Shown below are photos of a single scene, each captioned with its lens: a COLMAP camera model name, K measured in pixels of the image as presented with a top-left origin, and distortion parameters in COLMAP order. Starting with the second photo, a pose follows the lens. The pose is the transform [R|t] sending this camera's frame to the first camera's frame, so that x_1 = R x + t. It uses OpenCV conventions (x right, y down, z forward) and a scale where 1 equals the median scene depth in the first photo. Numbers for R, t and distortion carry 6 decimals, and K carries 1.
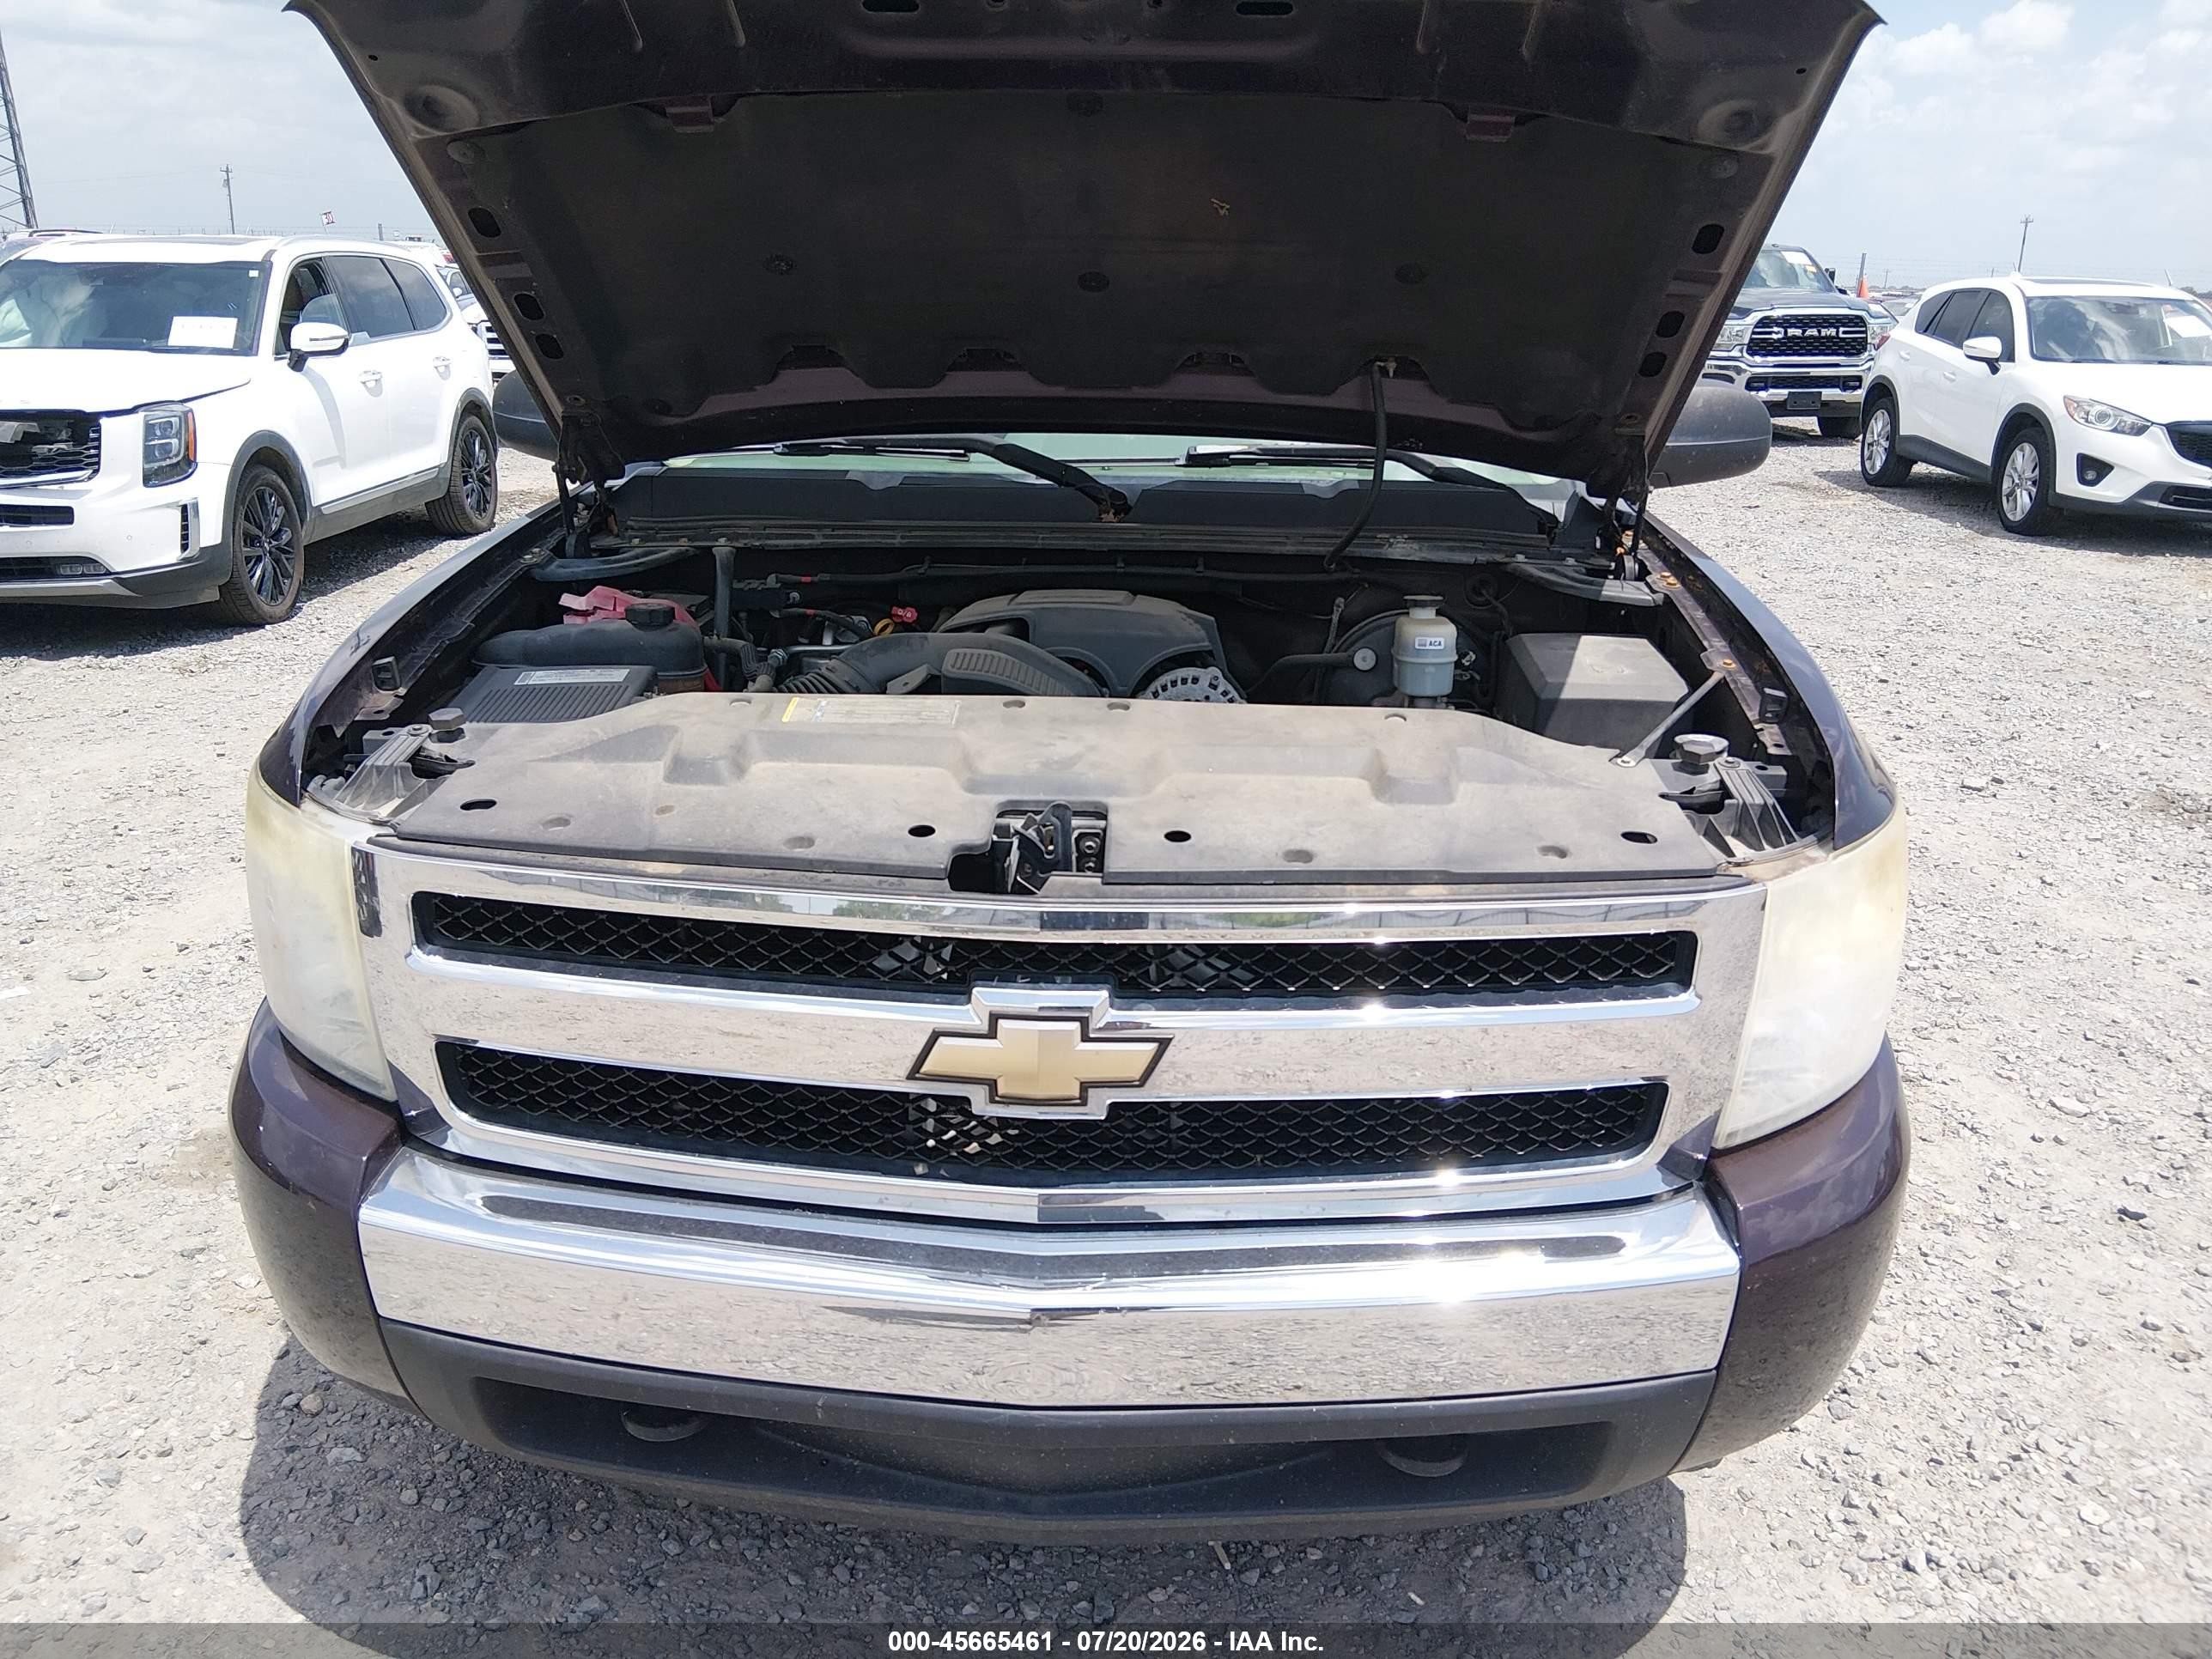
lens RADIAL K [[1710.4, 0, 1067.3], [0, 1710.4, 871.0], [0, 0, 1]] dist [0.023343, -0.070140]
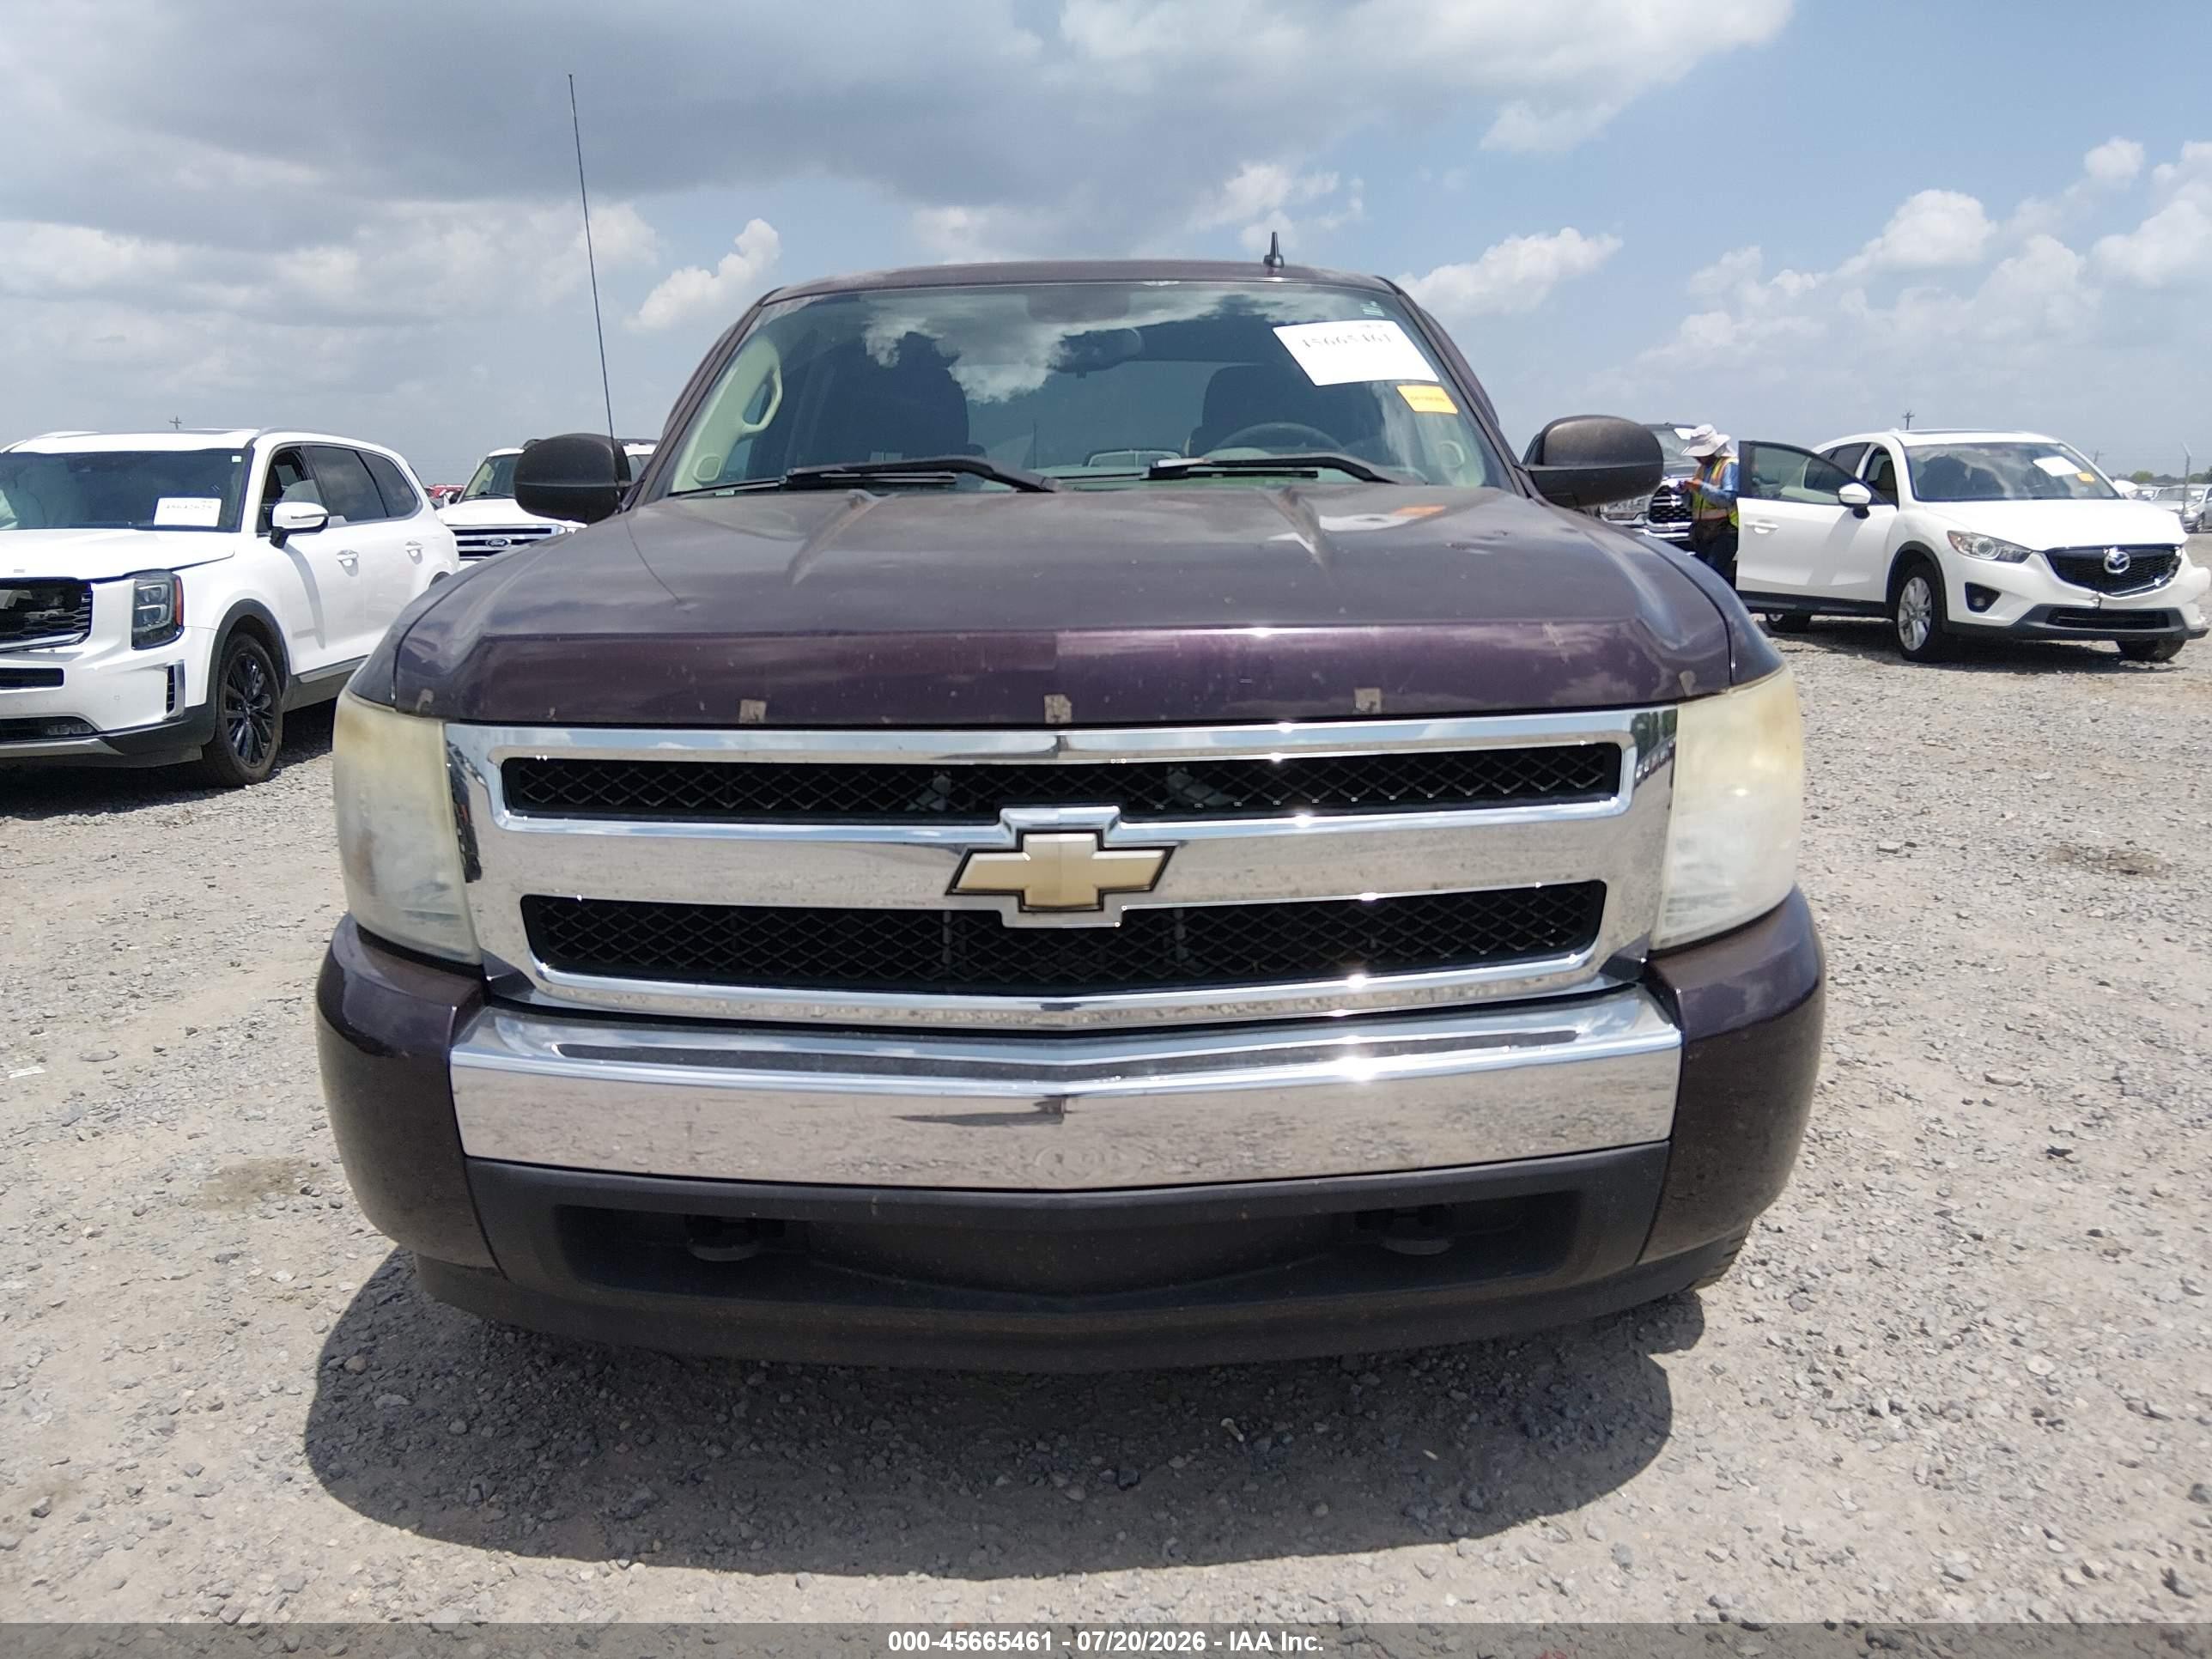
lens RADIAL K [[1710.4, 0, 1066.0], [0, 1710.4, 861.9], [0, 0, 1]] dist [0.023343, -0.070140]
pose [[0.998788, -0.037676, 0.031659, -0.031625], [0.041330, 0.991417, -0.124033, 0.159488], [-0.026714, 0.125191, 0.991773, -0.087463]]
